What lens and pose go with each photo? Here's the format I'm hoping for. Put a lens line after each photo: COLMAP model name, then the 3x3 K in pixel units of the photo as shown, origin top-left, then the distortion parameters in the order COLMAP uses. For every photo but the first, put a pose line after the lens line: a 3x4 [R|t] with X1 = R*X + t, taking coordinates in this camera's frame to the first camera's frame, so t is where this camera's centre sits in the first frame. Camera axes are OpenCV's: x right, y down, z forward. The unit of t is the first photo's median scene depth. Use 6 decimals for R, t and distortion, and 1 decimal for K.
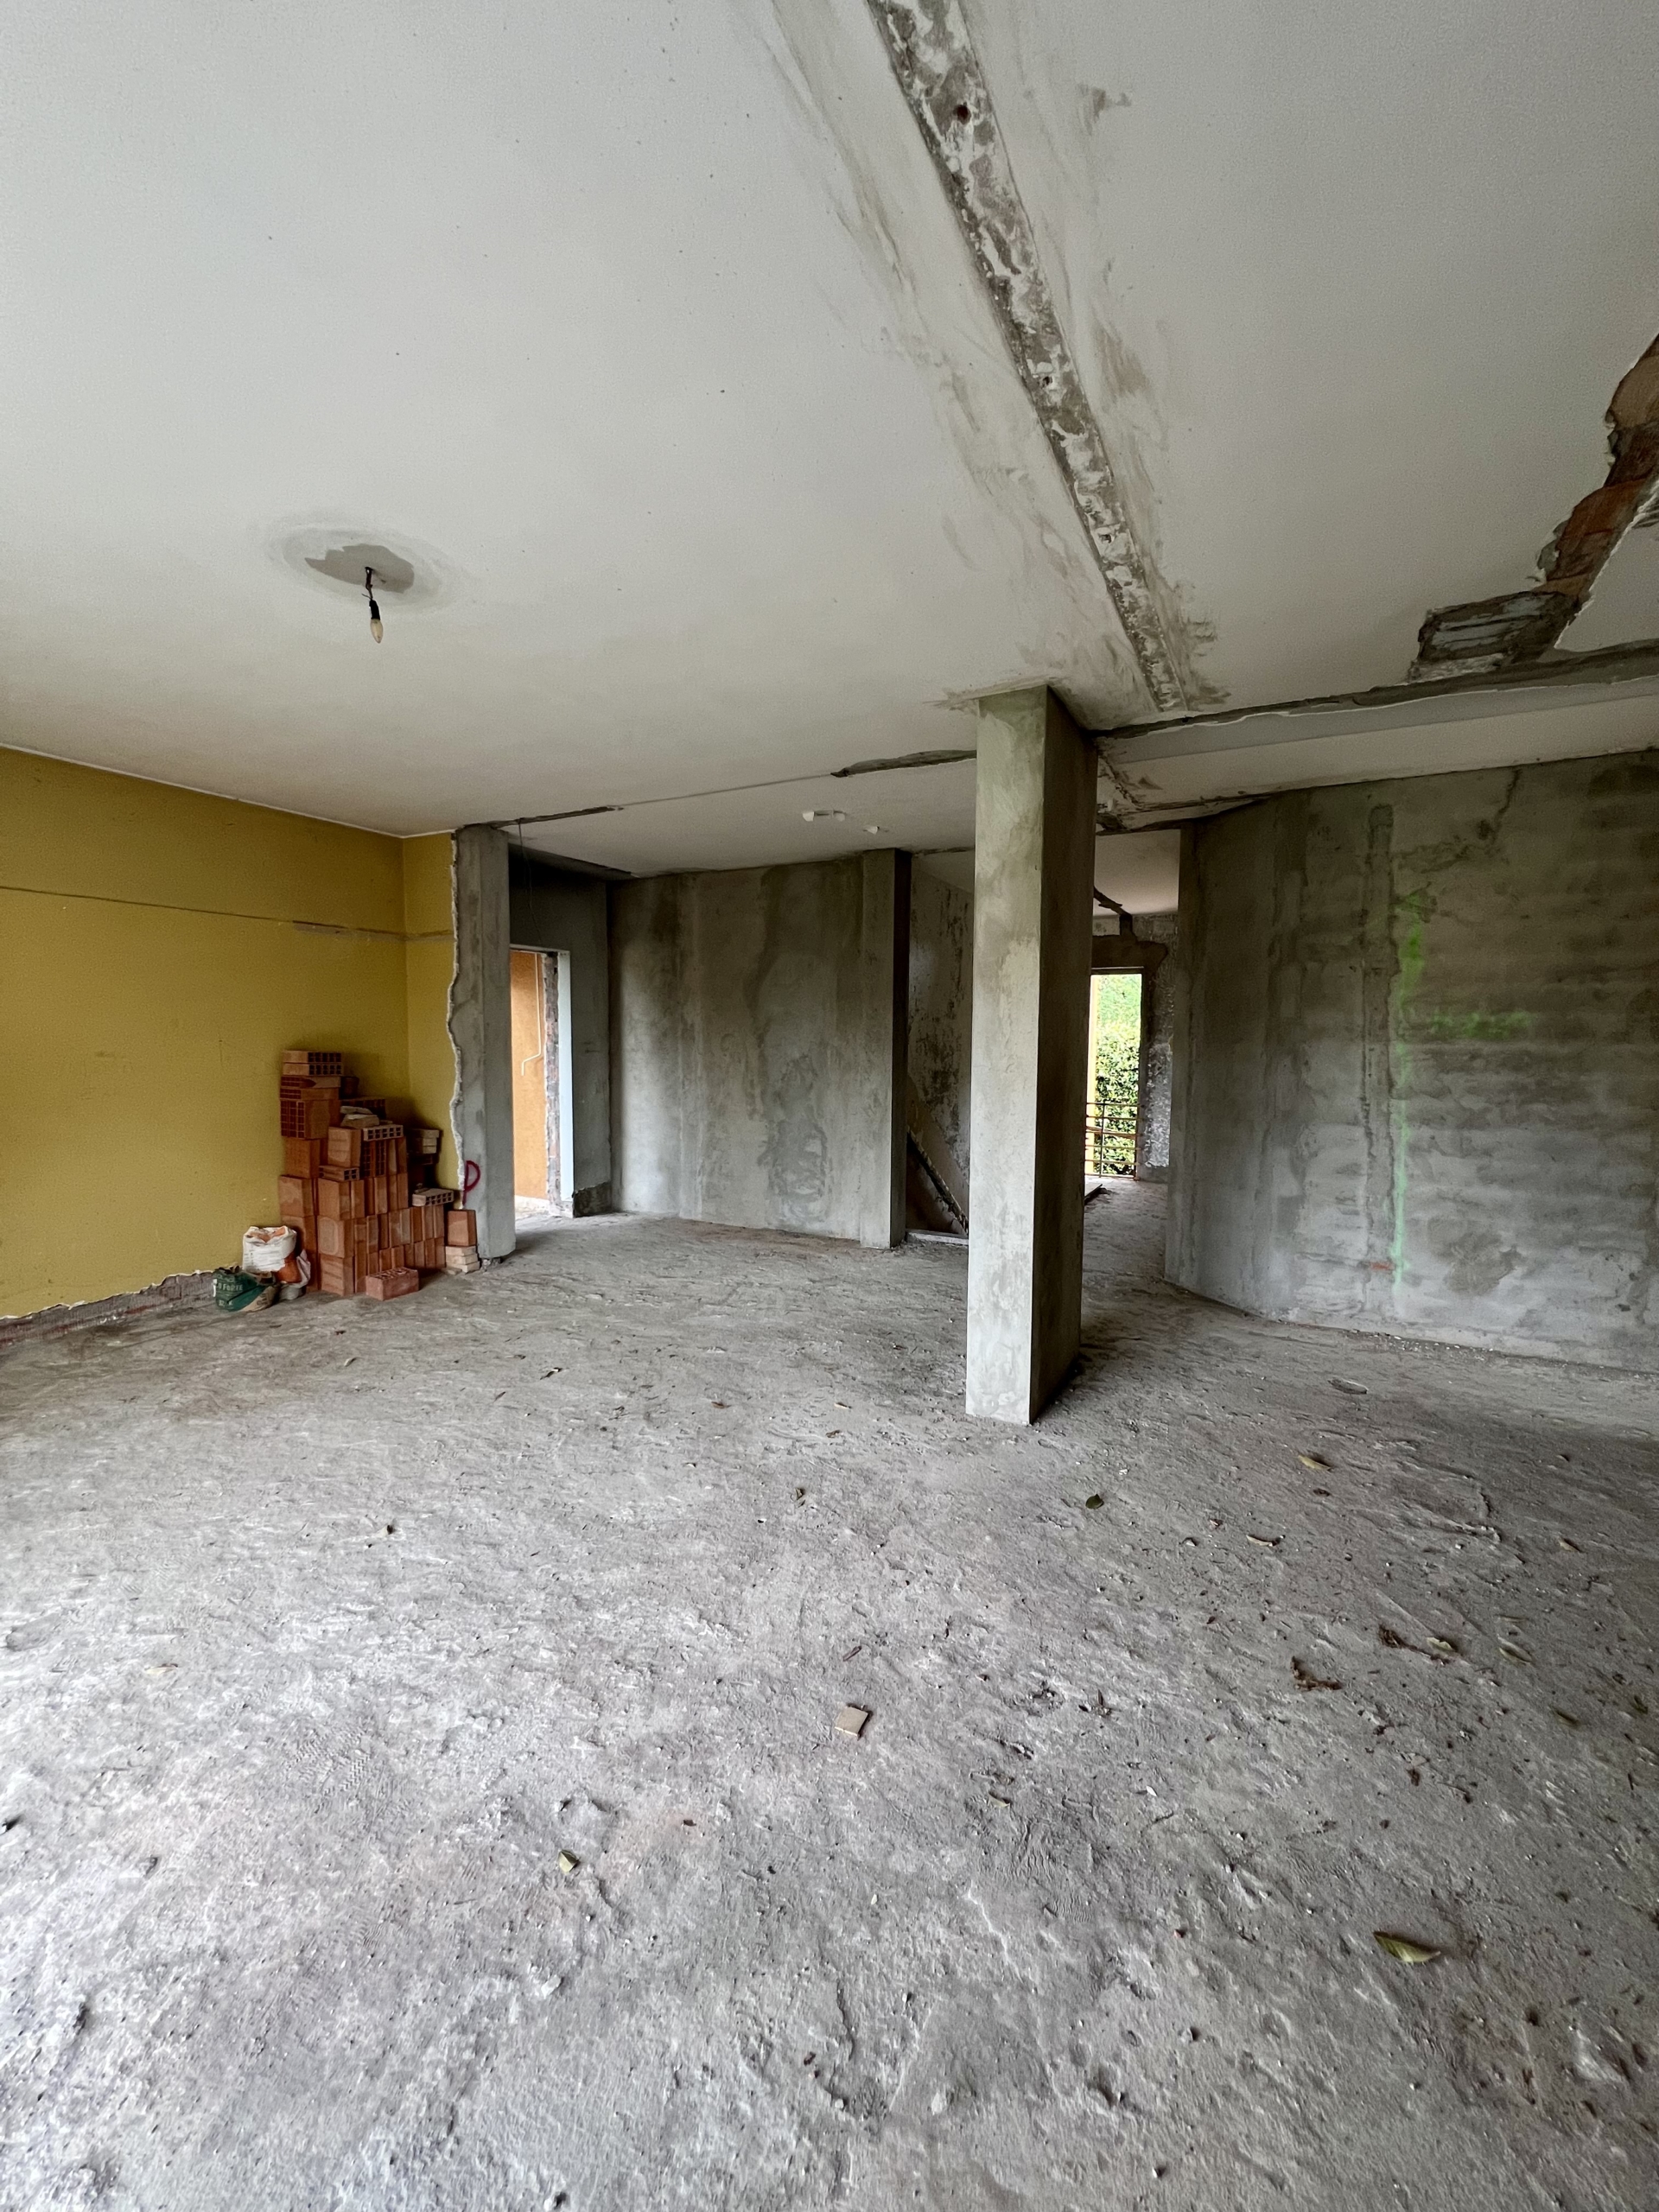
lens RADIAL K [[879.9, 0, 829.5], [0, 879.9, 1106.0], [0, 0, 1]] dist [0.000410, -0.000010]
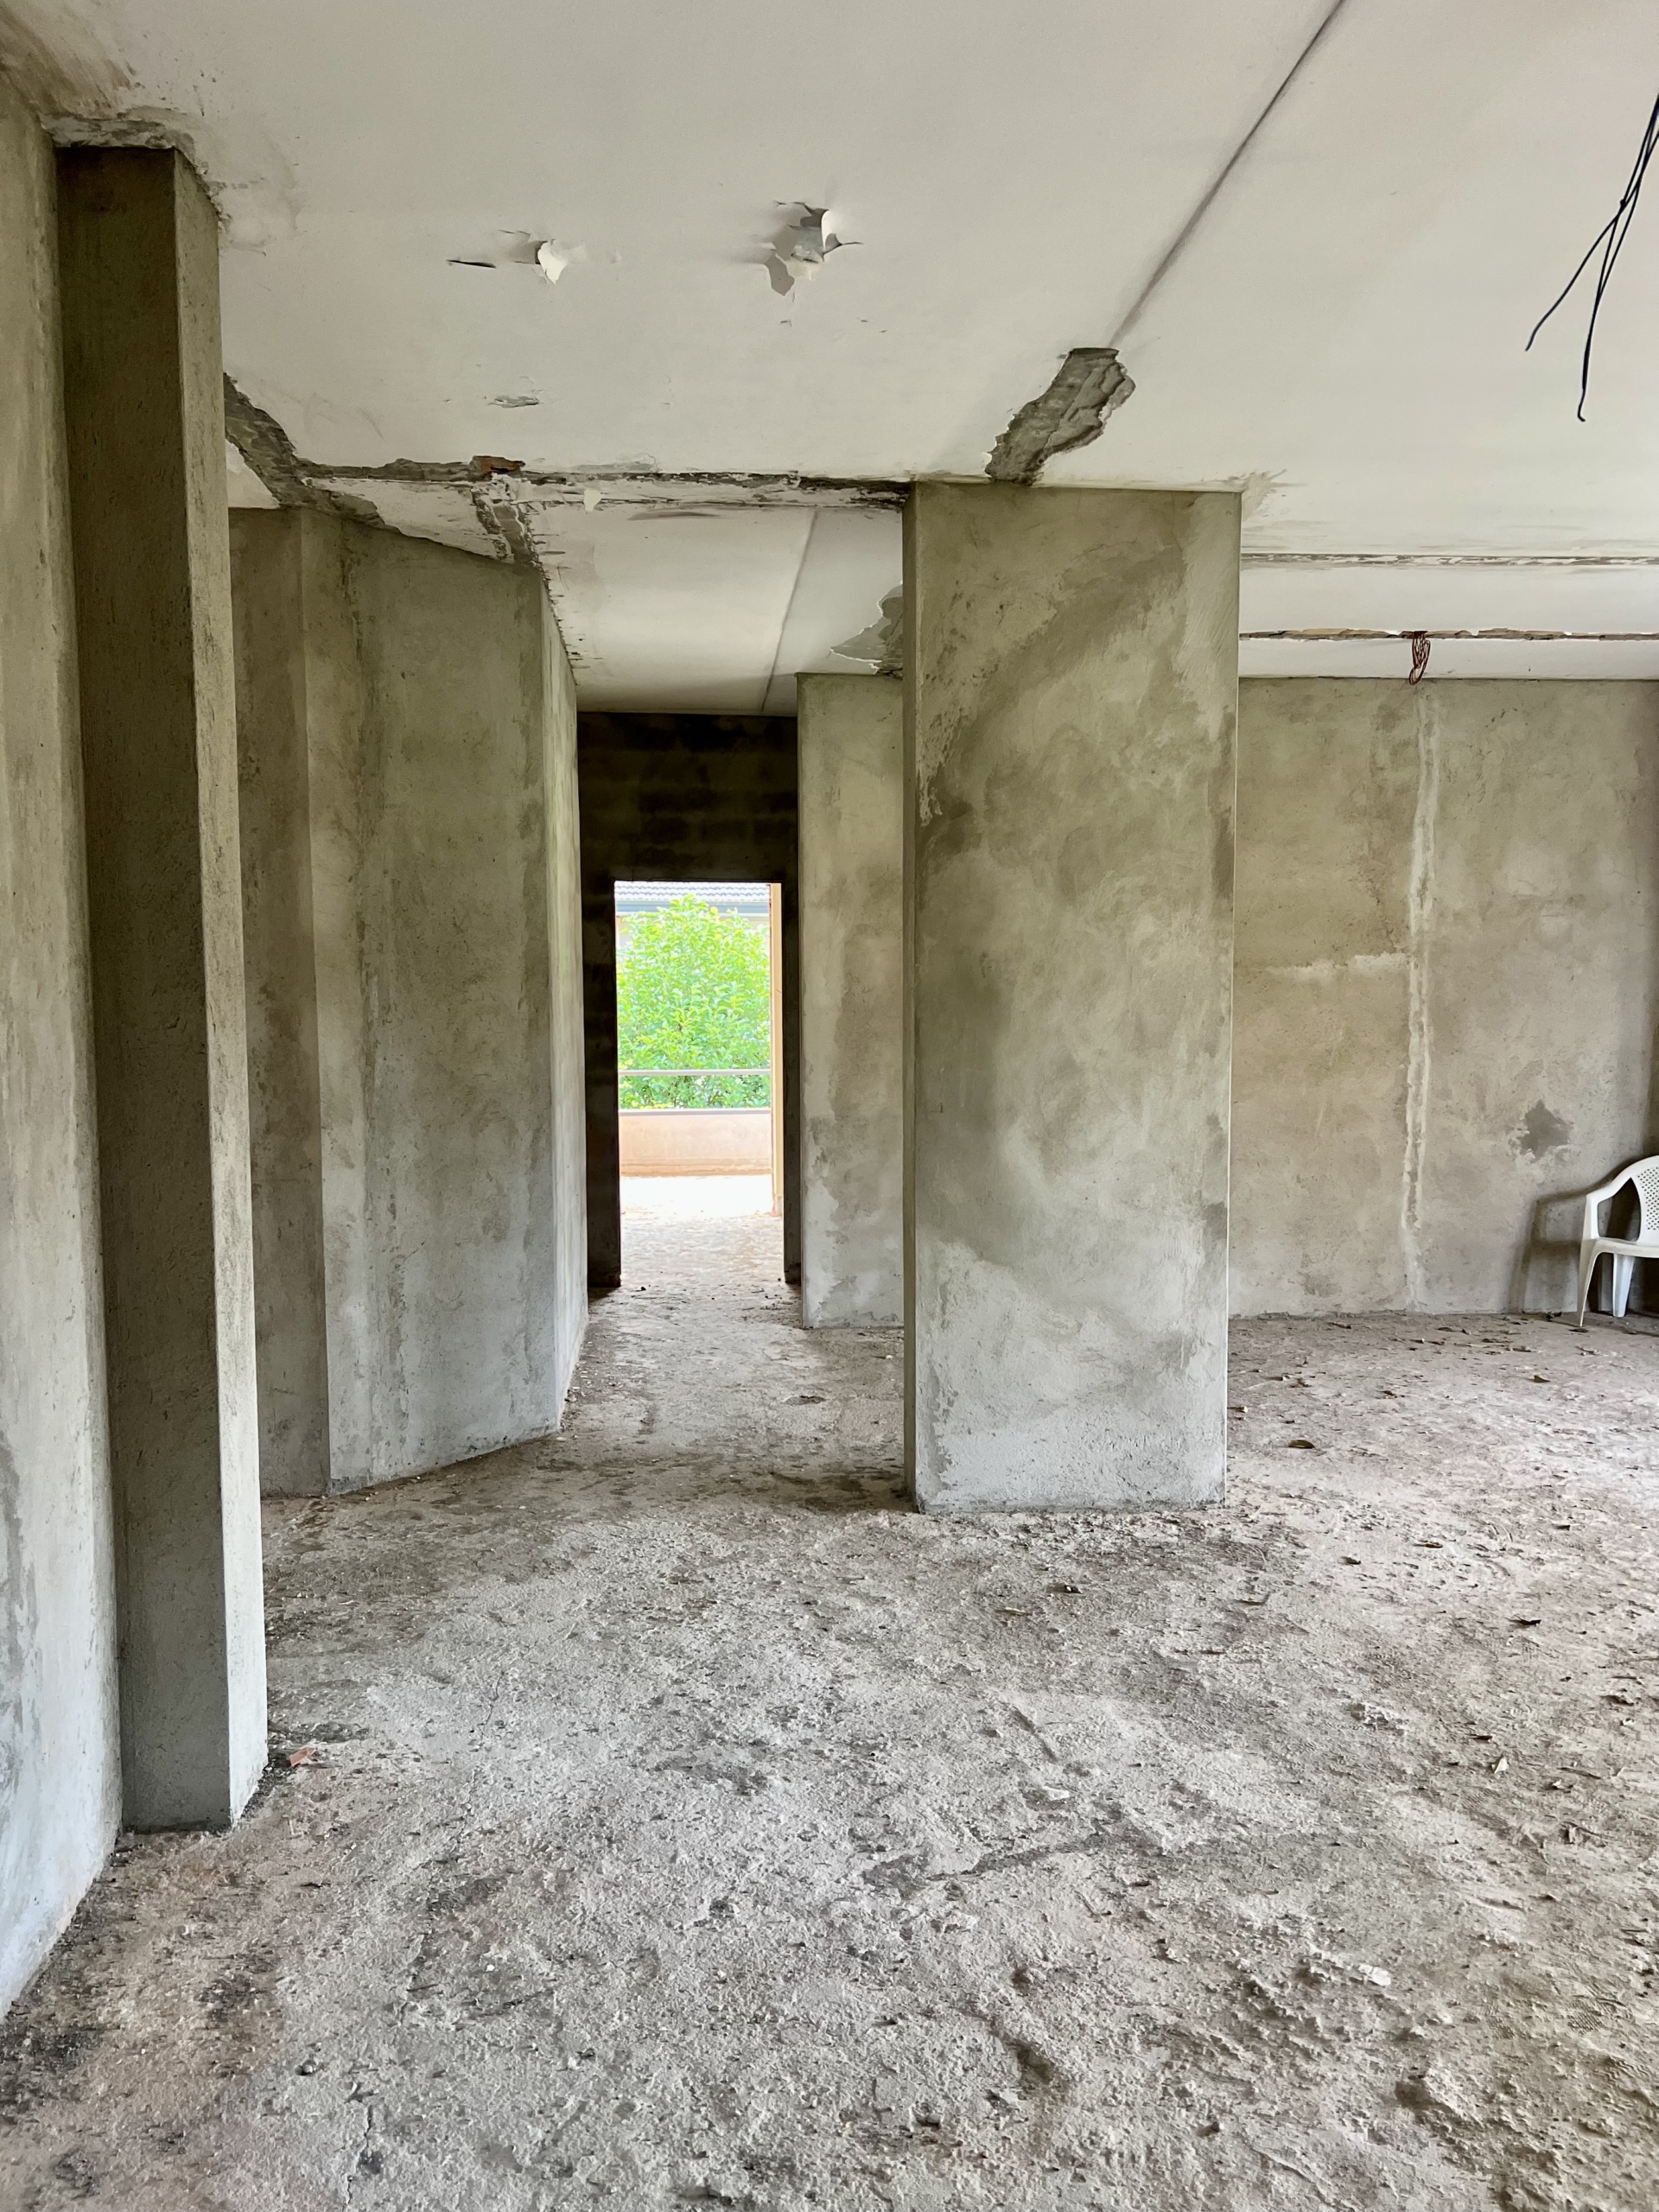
lens RADIAL K [[1662.9, 0, 841.7], [0, 1662.9, 1127.2], [0, 0, 1]] dist [0.043504, -0.044495]
pose [[-0.555485, -0.072121, 0.828393, -0.934111], [0.063663, 0.989619, 0.128847, -0.176043], [-0.829086, 0.124311, -0.545127, 2.387061]]
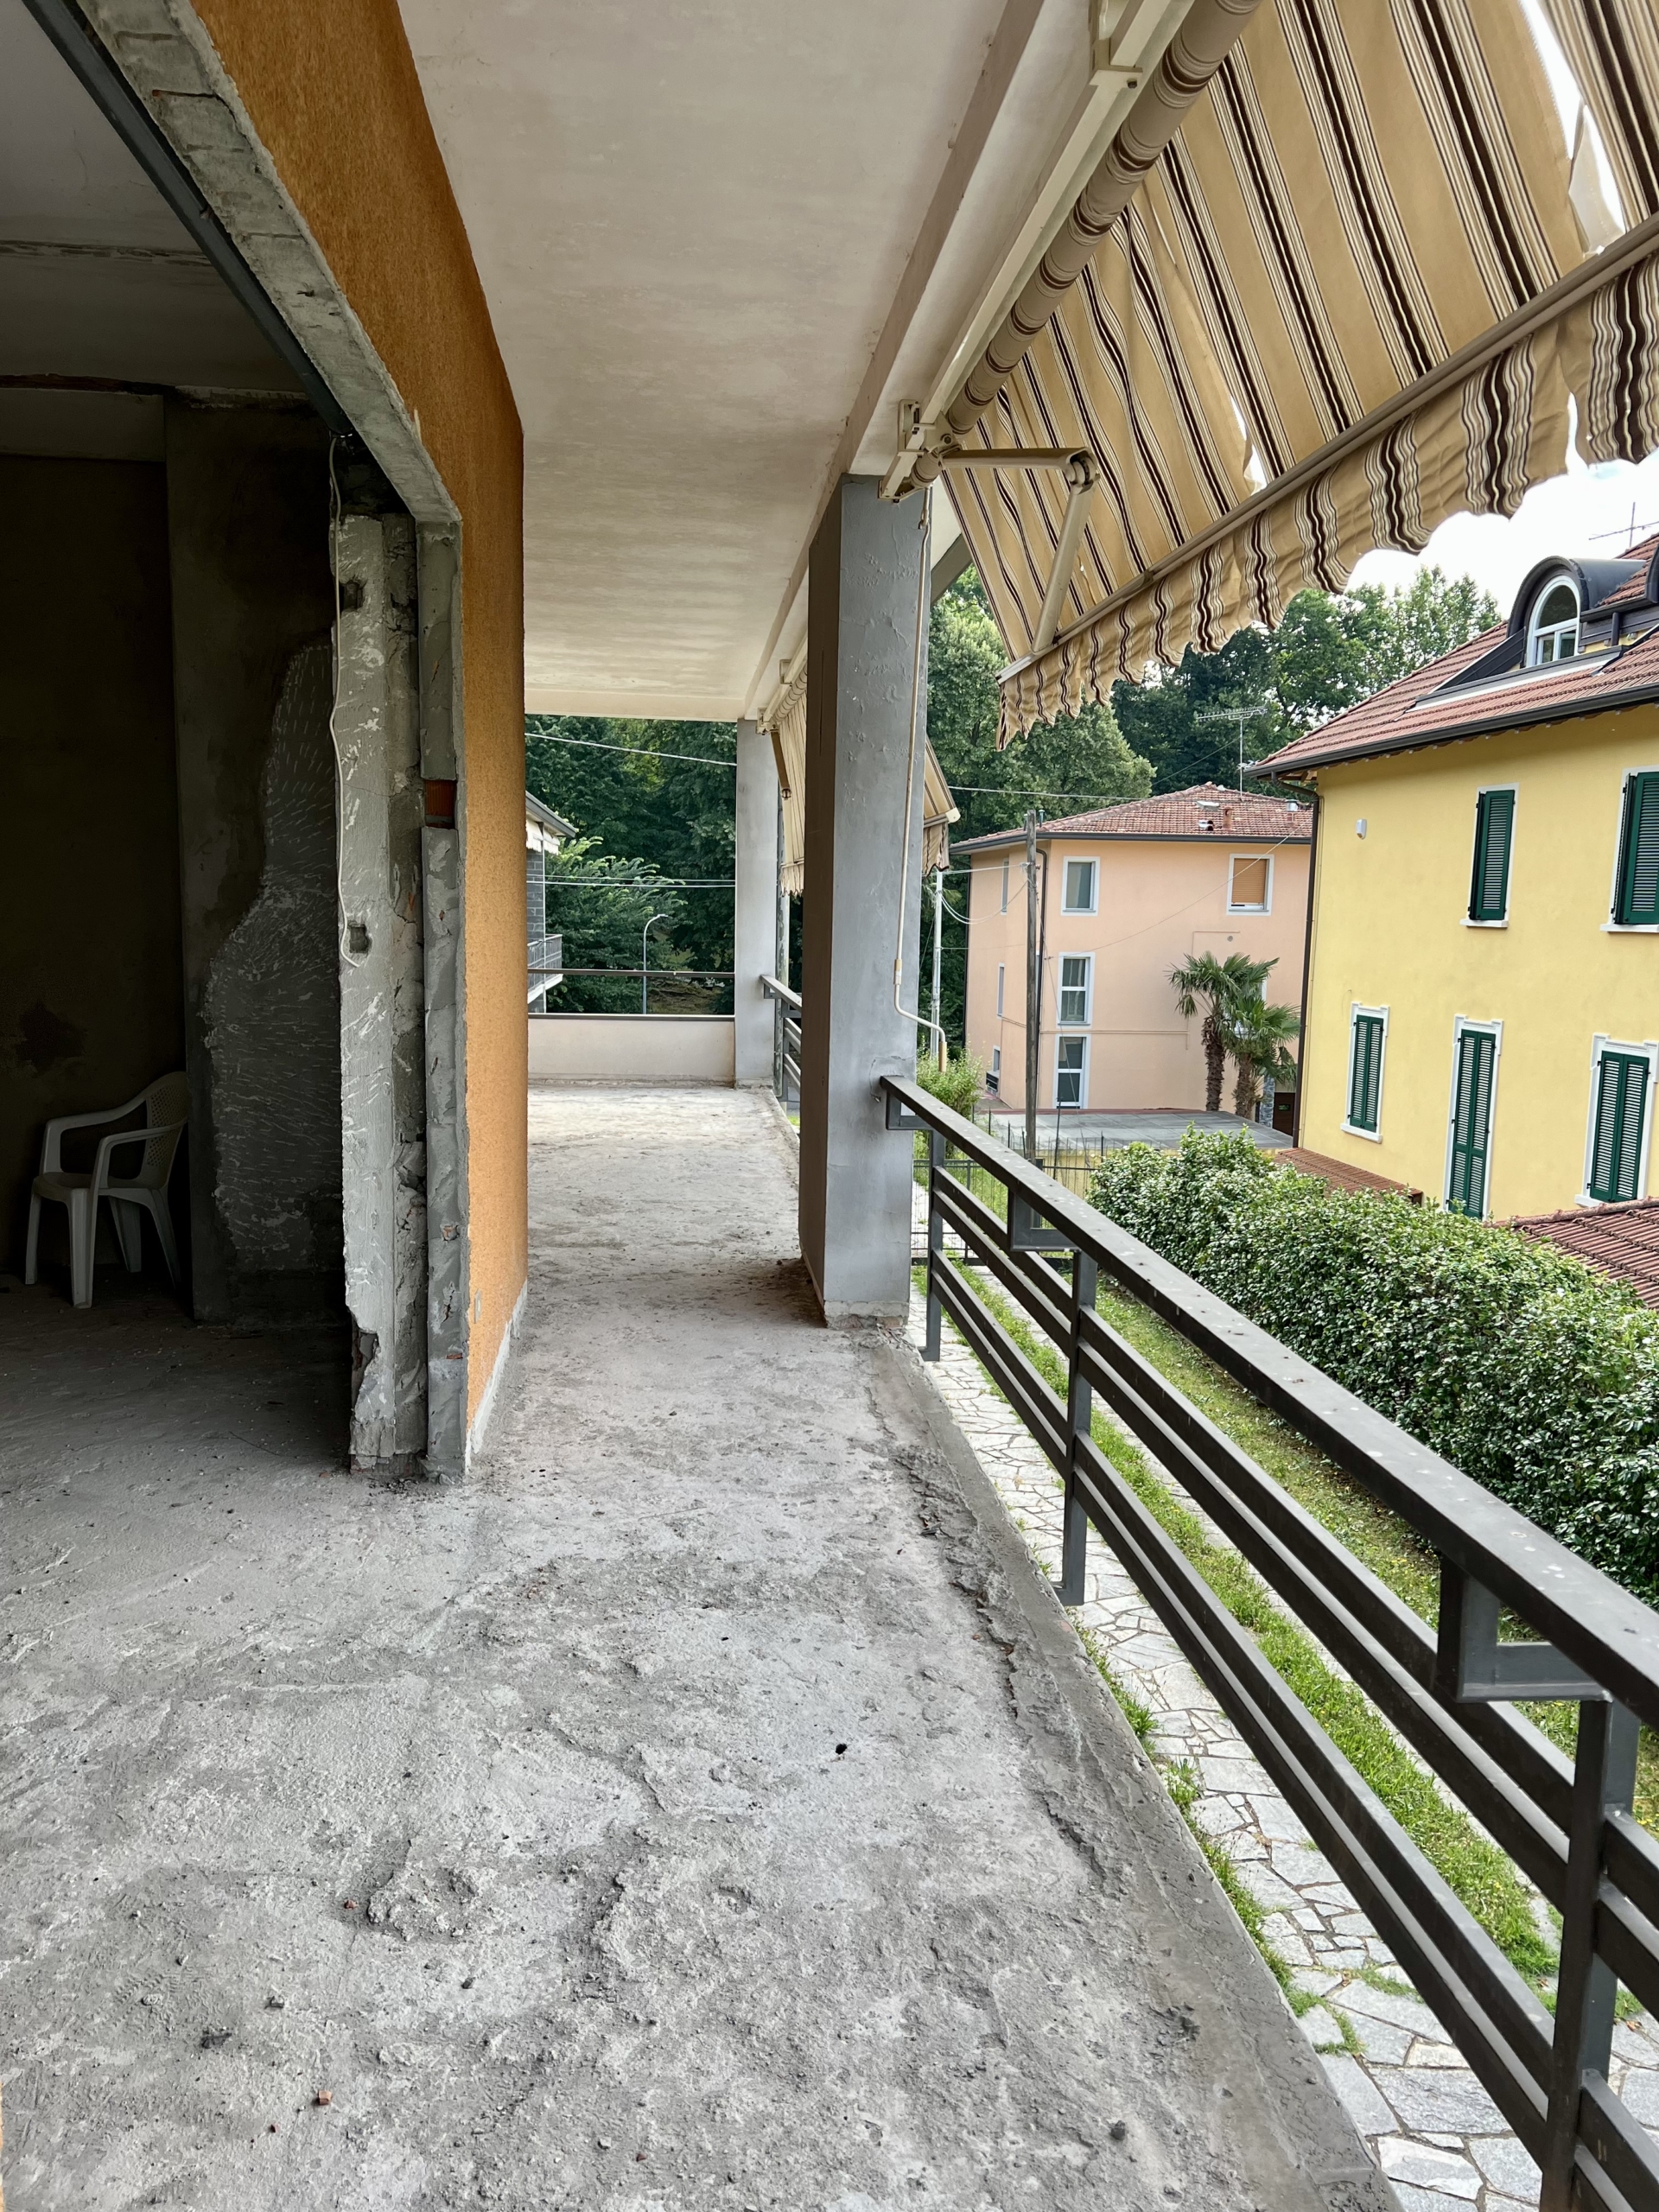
lens RADIAL K [[1662.9, 0, 841.7], [0, 1662.9, 1127.2], [0, 0, 1]] dist [0.043504, -0.044495]
pose [[-0.558252, -0.131268, 0.819221, -1.627580], [0.036360, 0.982585, 0.182222, 0.000386], [-0.828874, 0.131513, -0.543757, 0.401202]]
